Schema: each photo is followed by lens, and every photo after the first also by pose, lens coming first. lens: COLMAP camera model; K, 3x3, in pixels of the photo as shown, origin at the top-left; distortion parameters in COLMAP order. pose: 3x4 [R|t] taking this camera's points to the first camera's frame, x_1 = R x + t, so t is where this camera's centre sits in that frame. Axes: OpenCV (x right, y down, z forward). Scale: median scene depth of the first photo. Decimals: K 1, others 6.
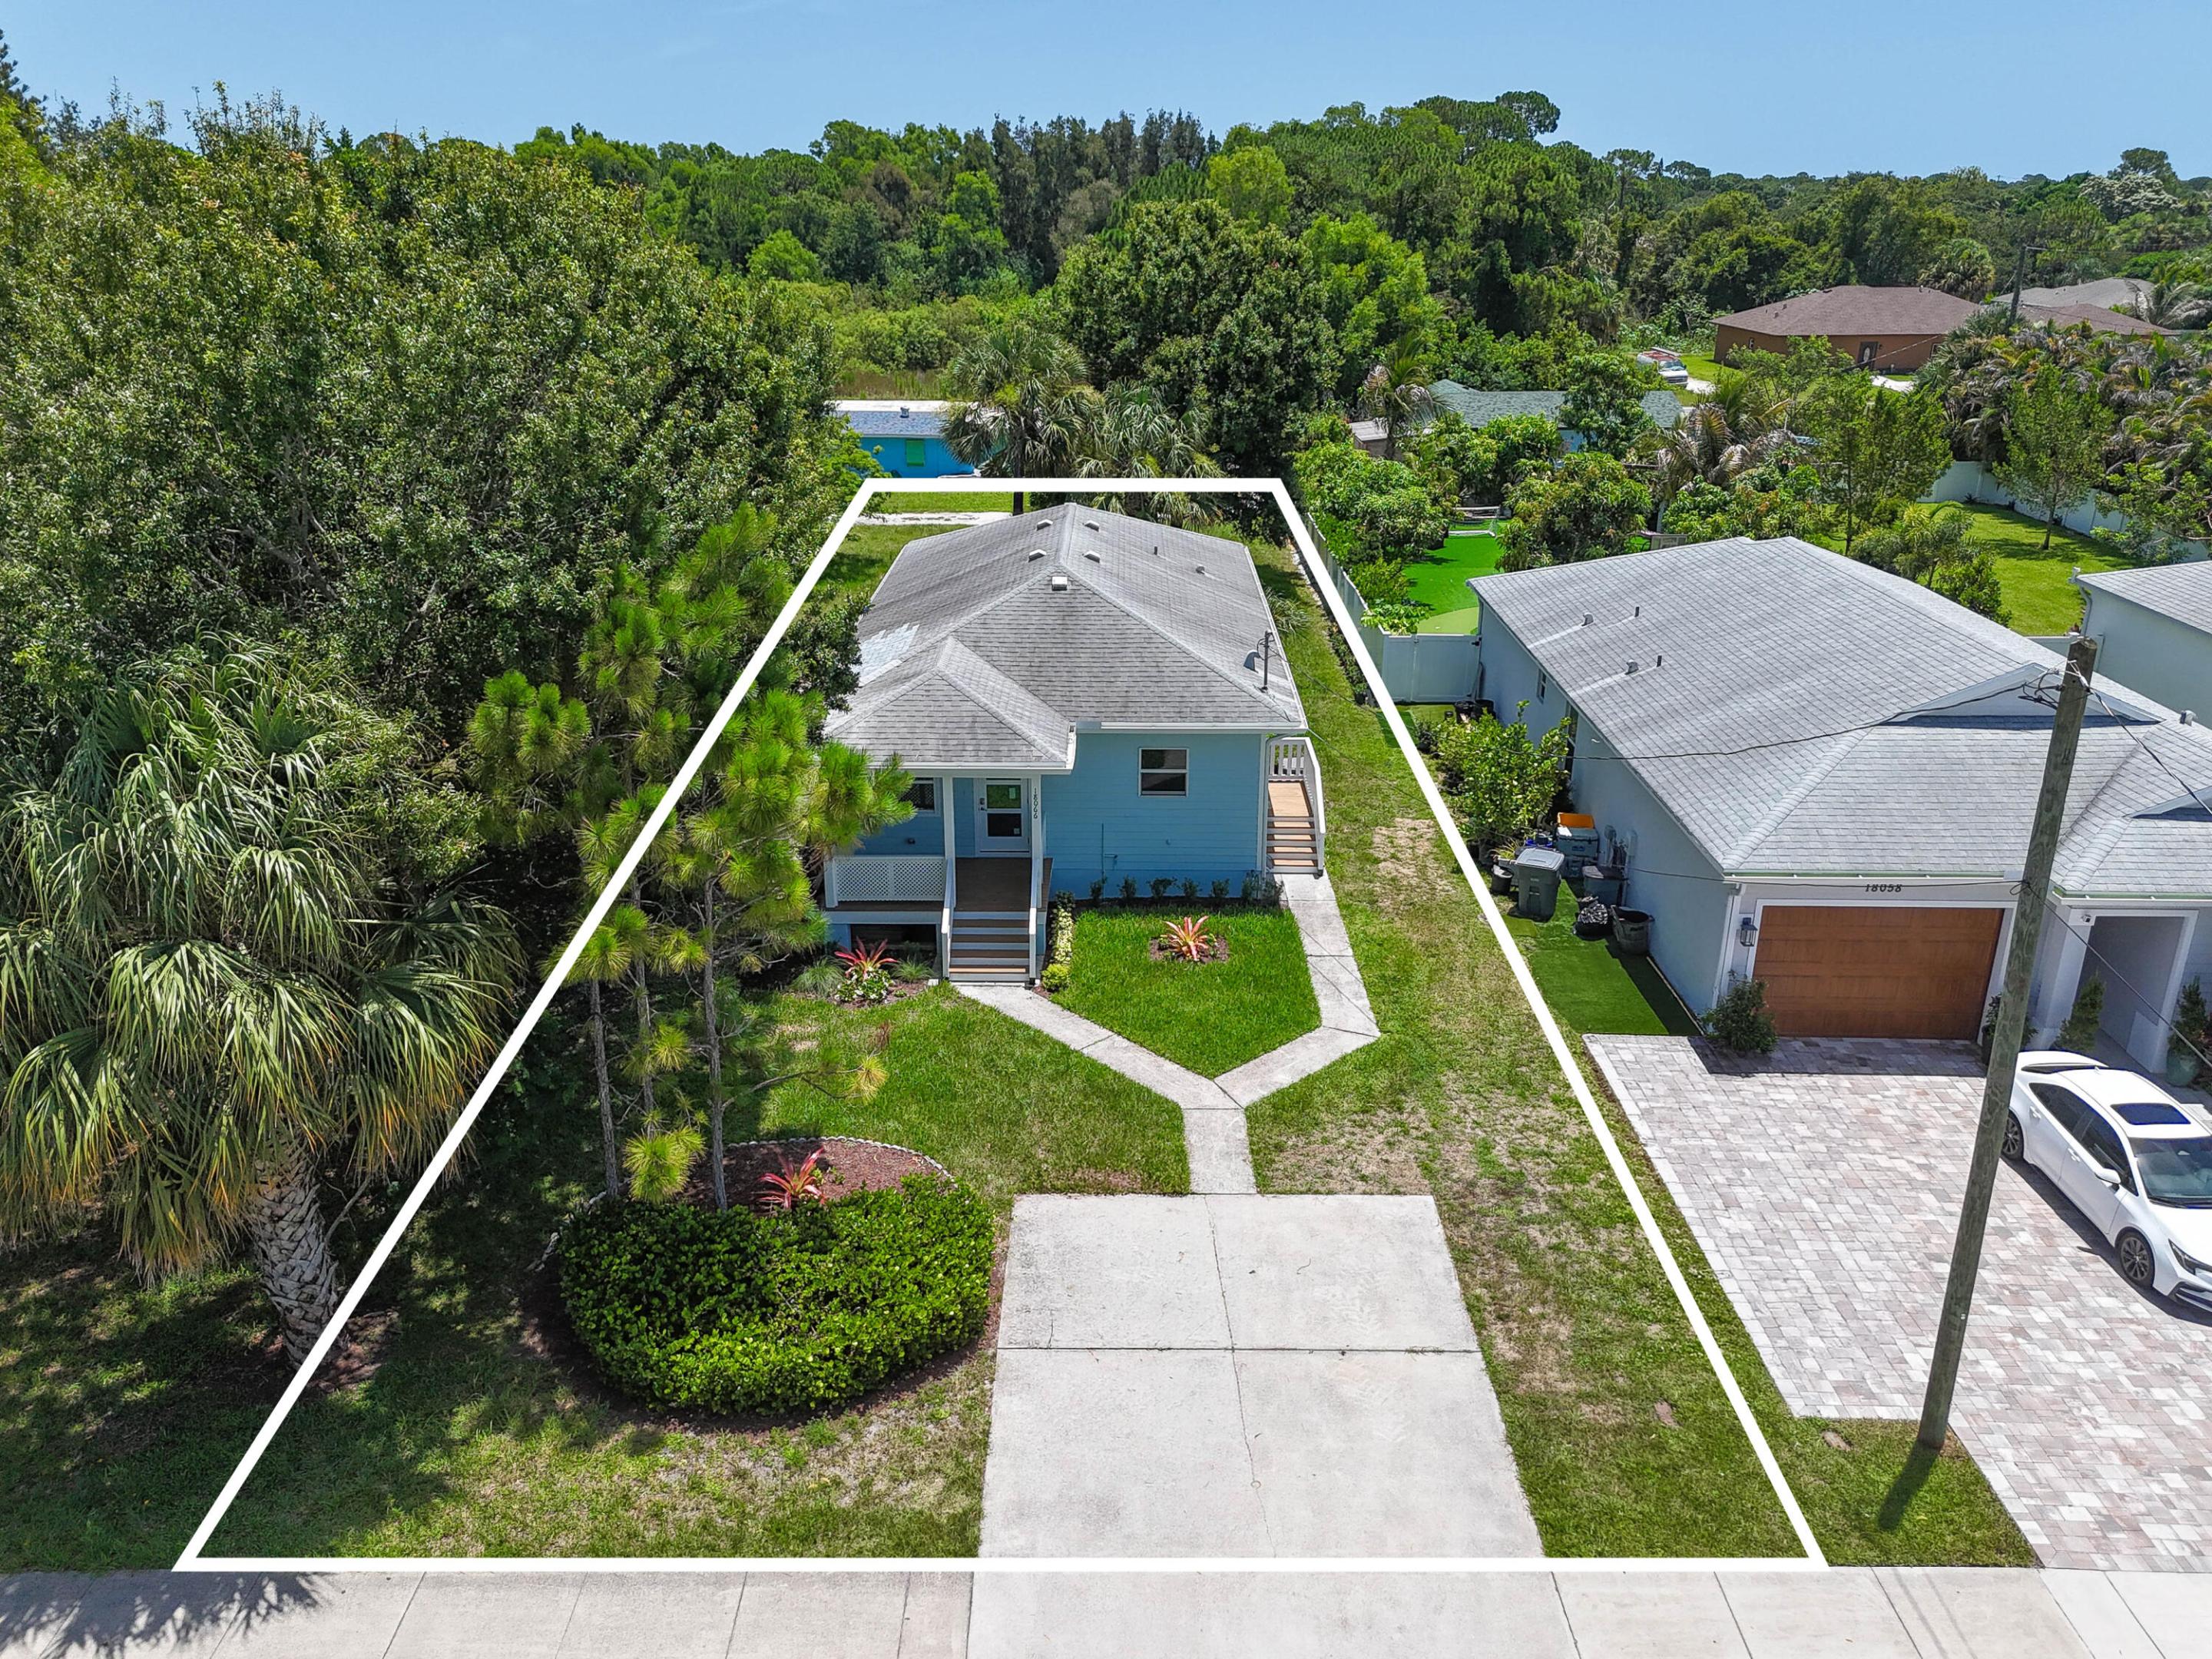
lens RADIAL K [[1647.4, 0, 1109.5], [0, 1647.4, 803.8], [0, 0, 1]] dist [0.075387, -0.062953]
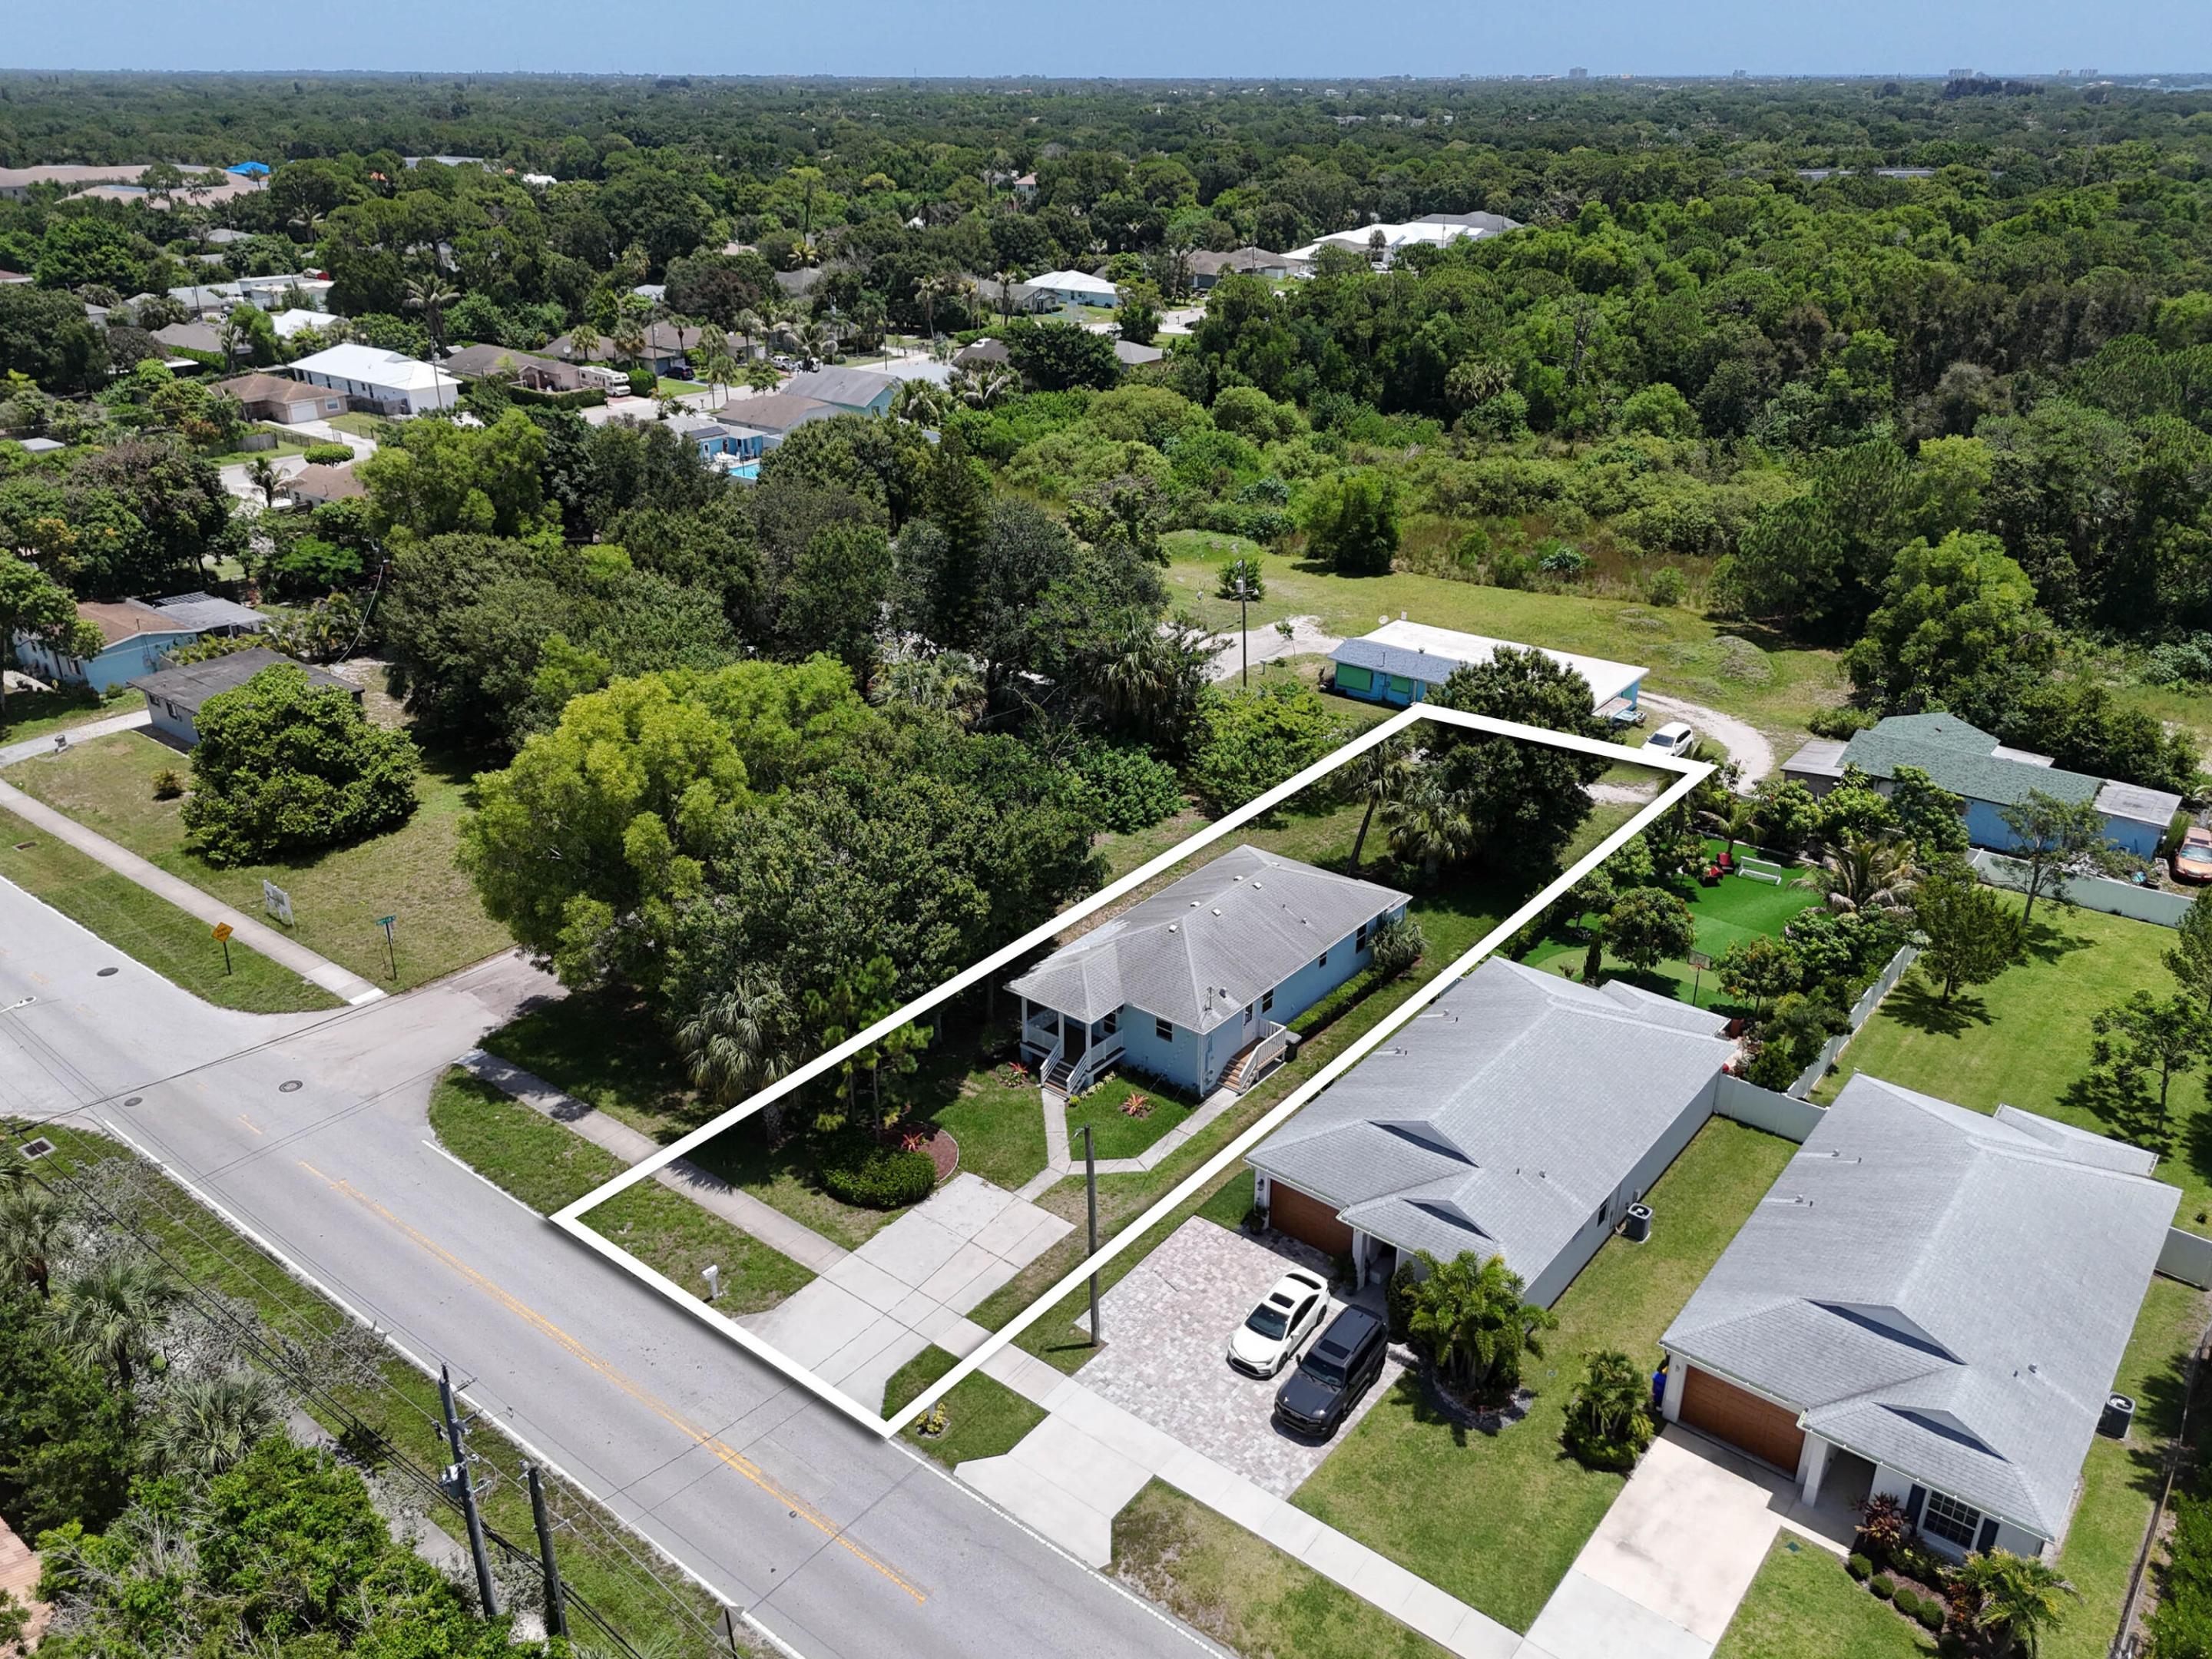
lens RADIAL K [[1650.7, 0, 1106.0], [0, 1650.7, 829.5], [0, 0, 1]] dist [0.076231, -0.079234]
pose [[0.784718, 0.254177, -0.565342, 1.442870], [-0.212836, 0.967096, 0.139380, -0.714956], [0.582167, 0.010951, 0.812996, -1.106611]]
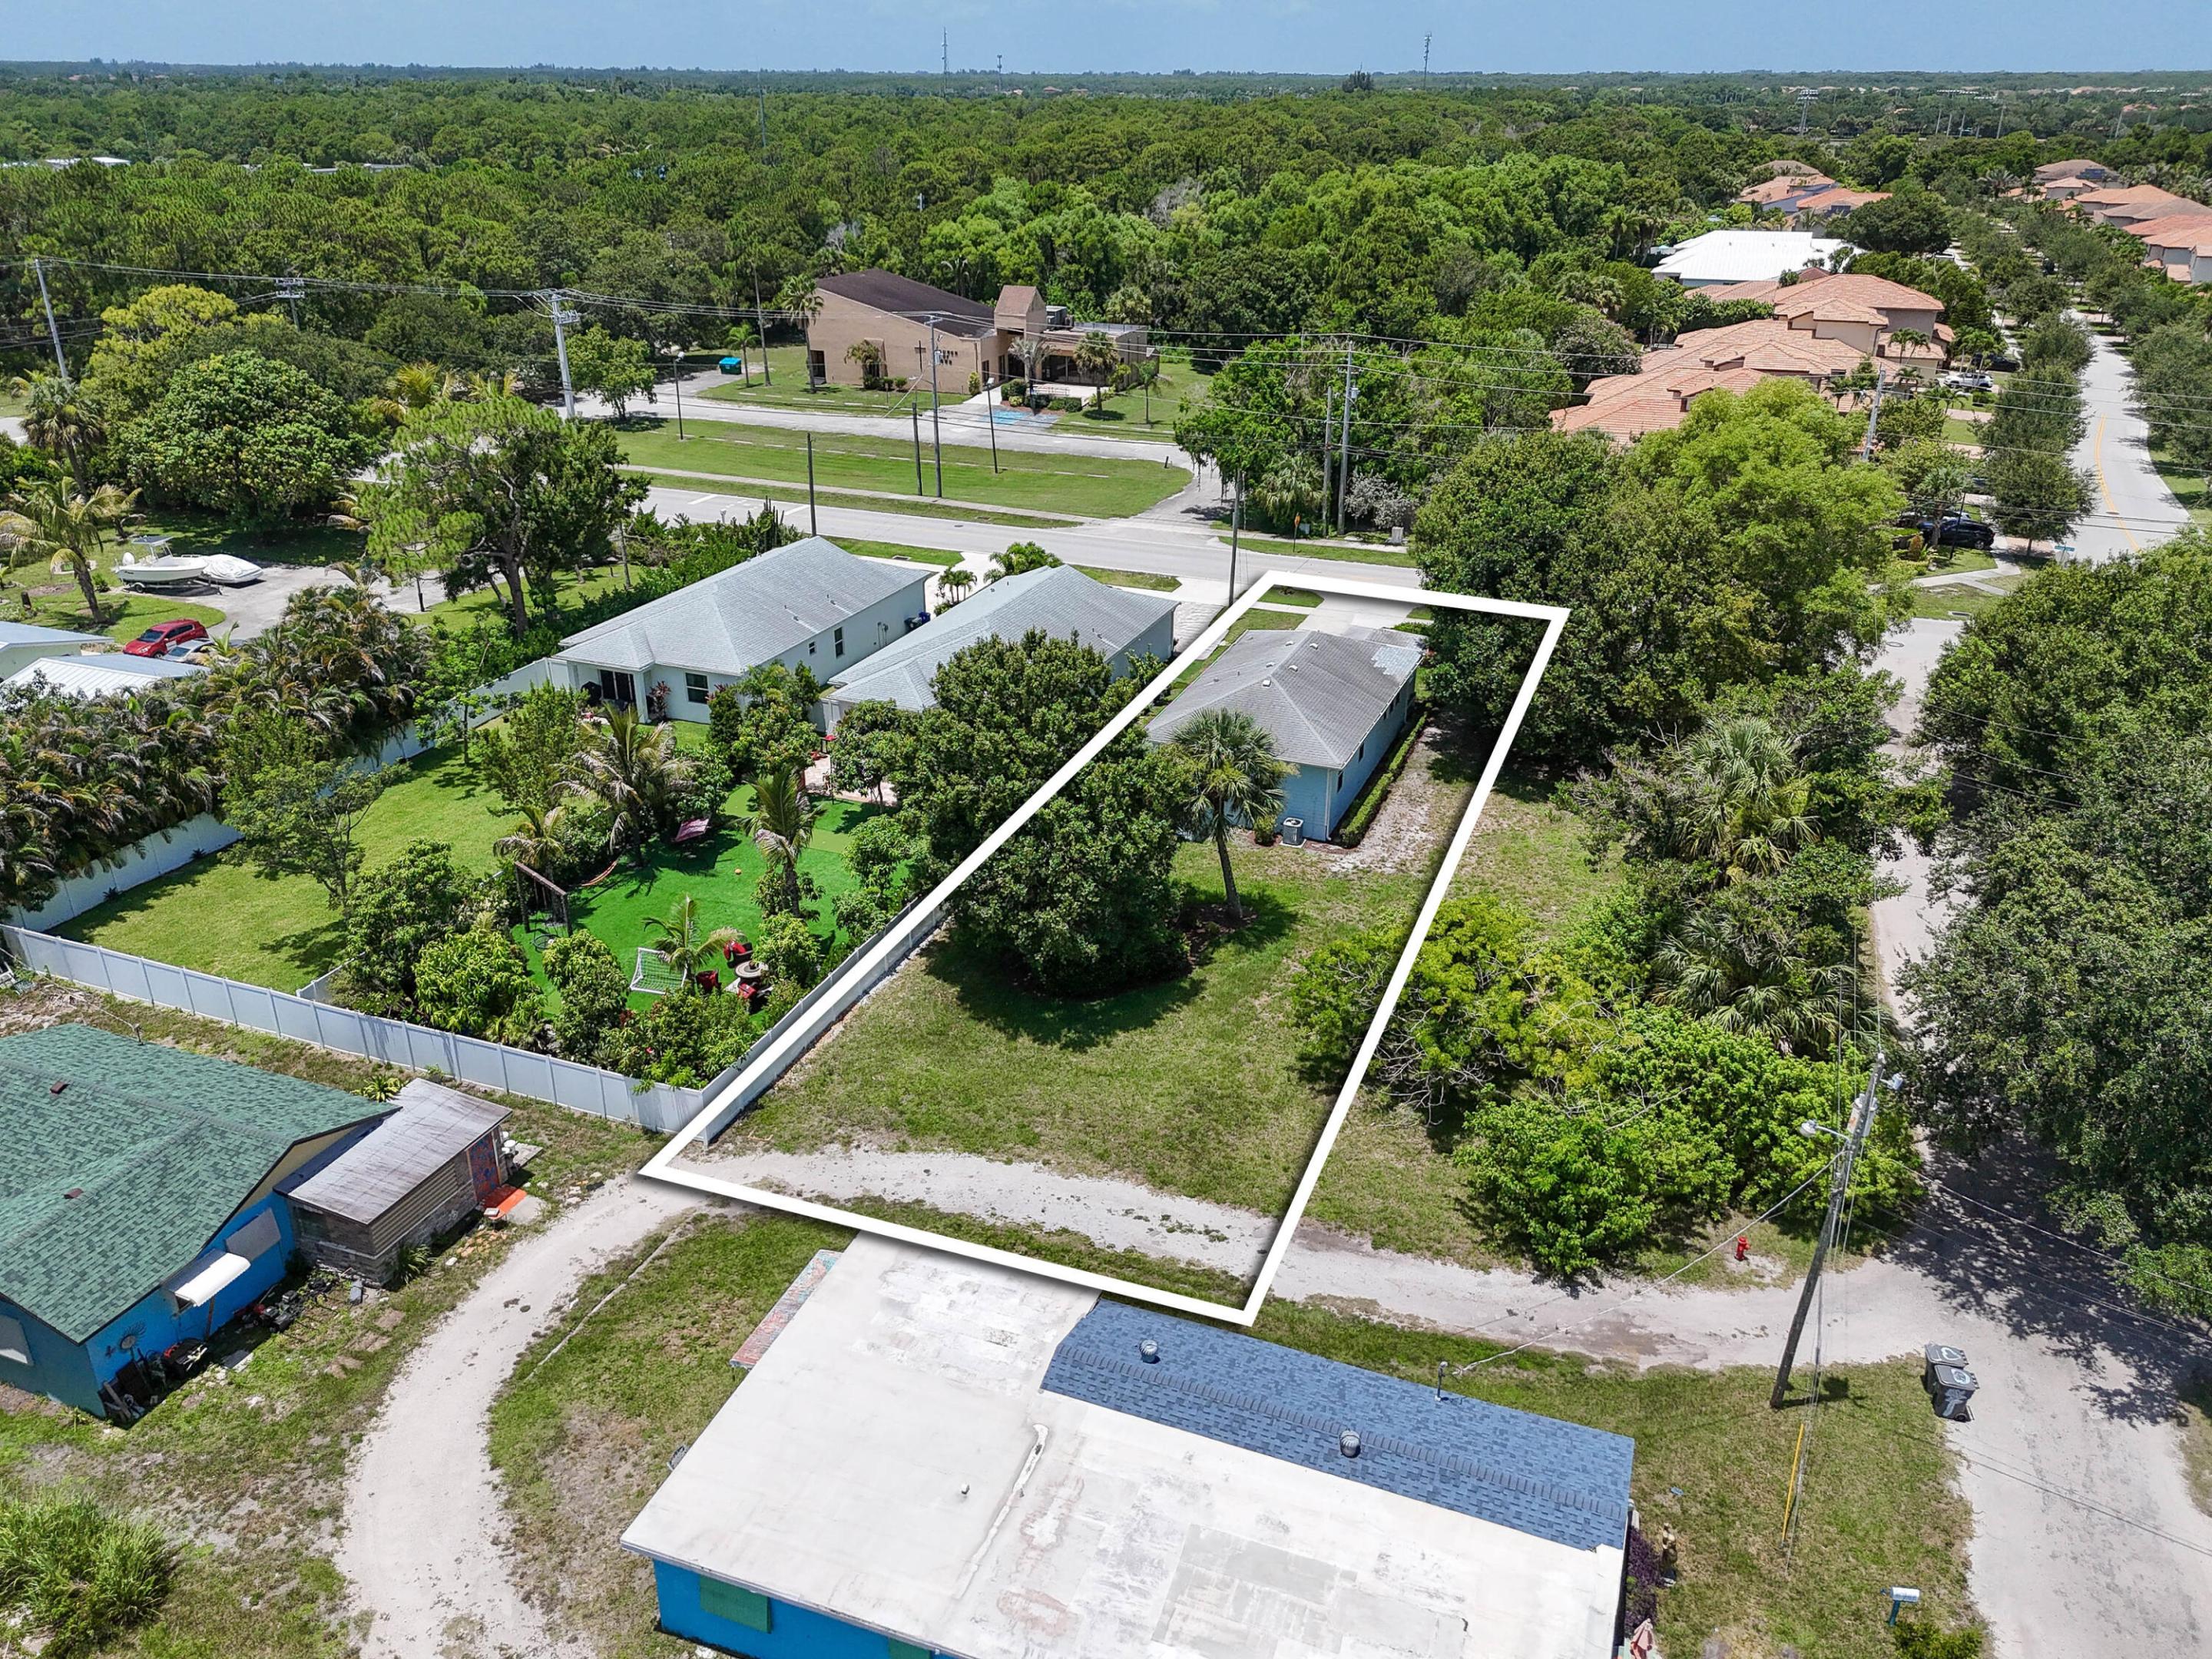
lens RADIAL K [[1636.4, 0, 1110.2], [0, 1636.4, 812.1], [0, 0, 1]] dist [0.064138, -0.048036]
pose [[-0.931120, -0.154874, 0.330196, -0.761985], [0.119852, 0.725142, 0.678089, -2.094510], [-0.344457, 0.670957, -0.656633, 3.717827]]
